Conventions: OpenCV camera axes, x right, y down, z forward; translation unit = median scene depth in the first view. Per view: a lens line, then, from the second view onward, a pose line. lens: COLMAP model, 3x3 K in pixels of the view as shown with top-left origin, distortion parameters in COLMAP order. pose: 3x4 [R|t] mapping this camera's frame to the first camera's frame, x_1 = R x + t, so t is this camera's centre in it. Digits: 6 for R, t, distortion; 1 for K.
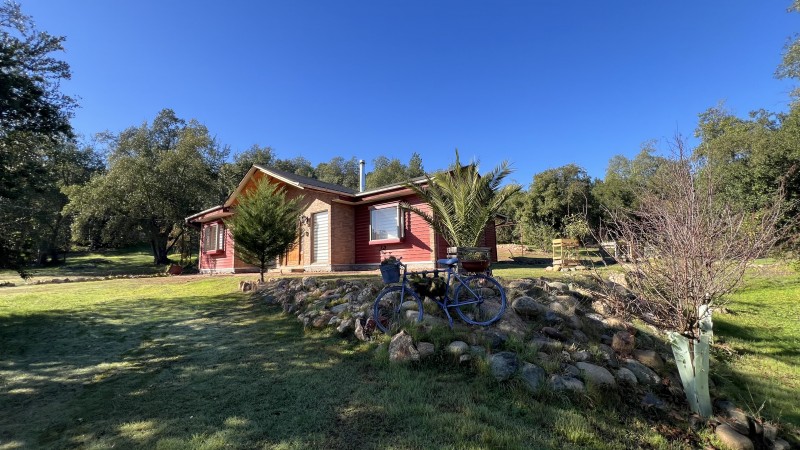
lens RADIAL K [[322.1, 0, 400.6], [0, 322.1, 222.5], [0, 0, 1]] dist [-0.001473, 0.000276]
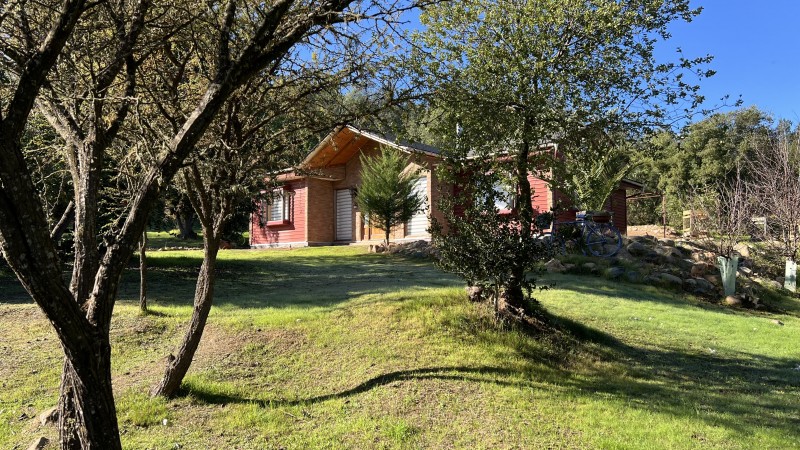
lens RADIAL K [[604.5, 0, 400.0], [0, 604.5, 225.0], [0, 0, 1]] dist [0.074851, -0.094160]
pose [[0.996562, 0.020640, -0.080238, -0.137691], [-0.016143, 0.998283, 0.056298, 0.003669], [0.081262, -0.054810, 0.995185, -0.548311]]
